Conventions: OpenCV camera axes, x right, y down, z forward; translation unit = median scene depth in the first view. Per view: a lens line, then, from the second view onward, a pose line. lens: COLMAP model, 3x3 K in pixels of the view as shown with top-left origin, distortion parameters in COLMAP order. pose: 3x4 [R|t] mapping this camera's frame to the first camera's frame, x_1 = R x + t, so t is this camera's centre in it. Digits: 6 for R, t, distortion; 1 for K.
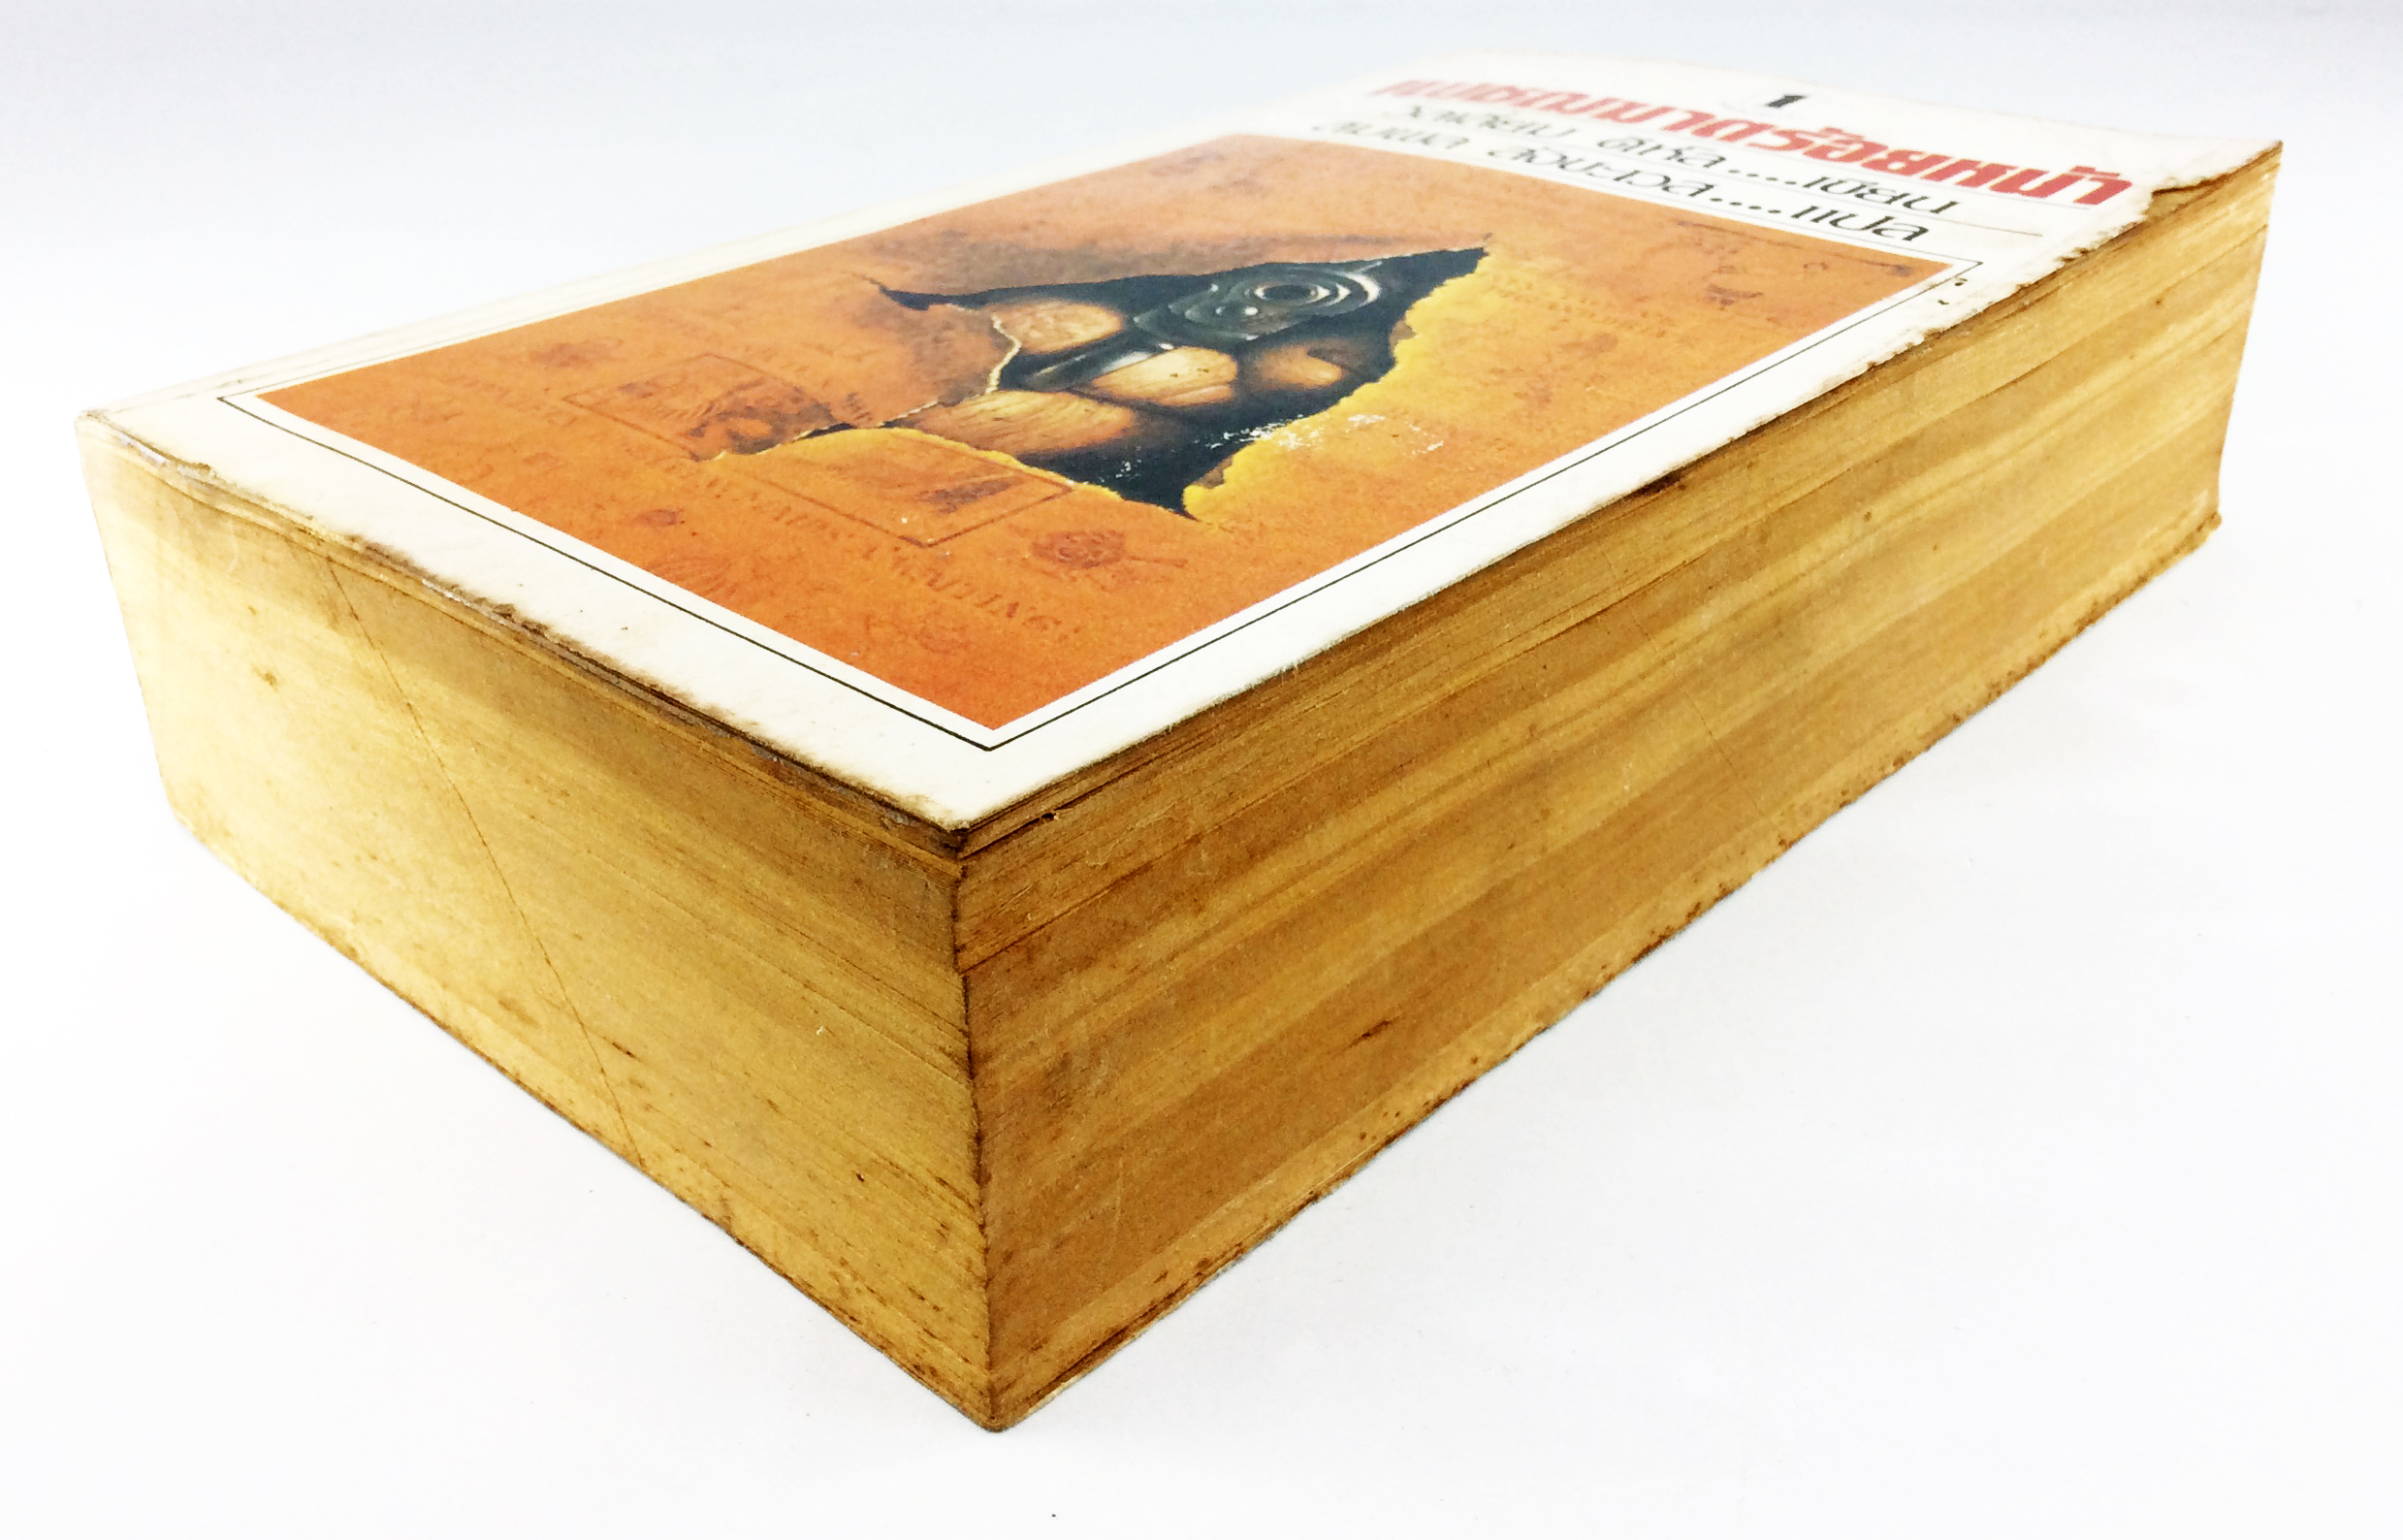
lens RADIAL K [[2269.3, 0, 1201.5], [0, 2269.3, 770.0], [0, 0, 1]] dist [0.006264, 0.002479]
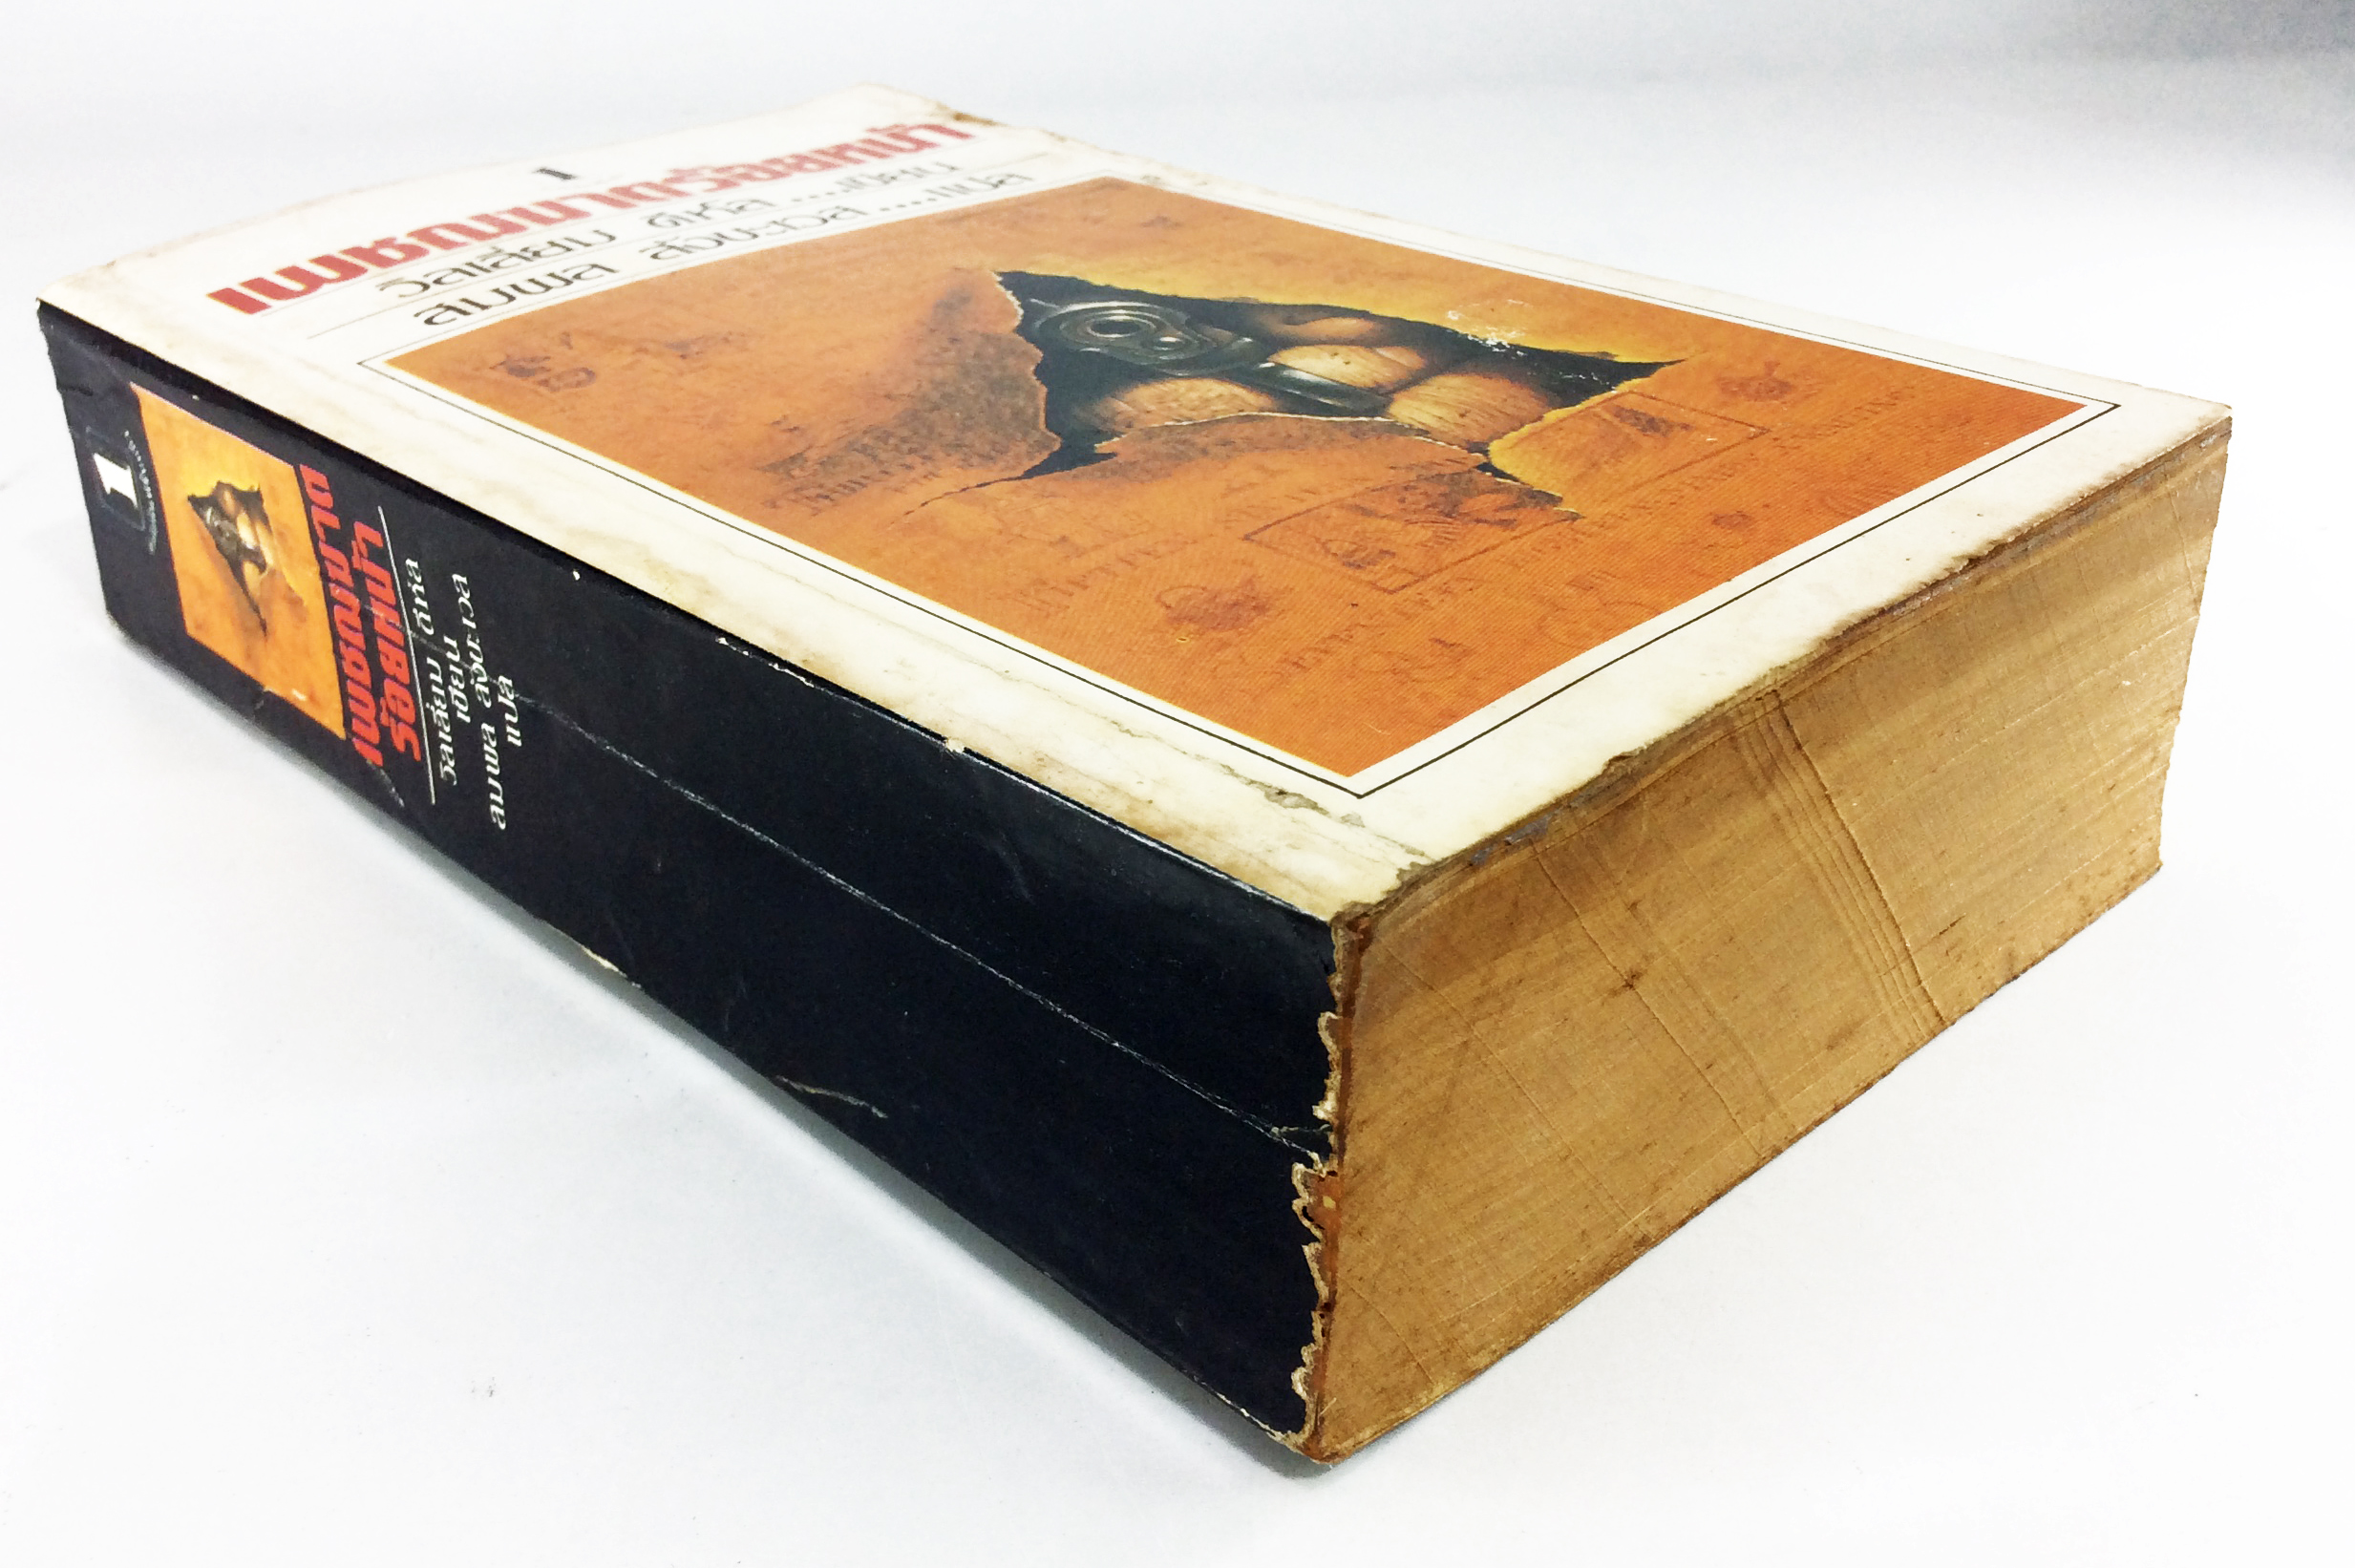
lens RADIAL K [[2330.8, 0, 1177.5], [0, 2330.8, 784.0], [0, 0, 1]] dist [-0.000265, -0.000174]
pose [[0.060629, -0.462169, 0.884717, -1.078909], [0.506780, 0.777864, 0.371620, -0.467126], [-0.859941, 0.425825, 0.281379, 0.840908]]
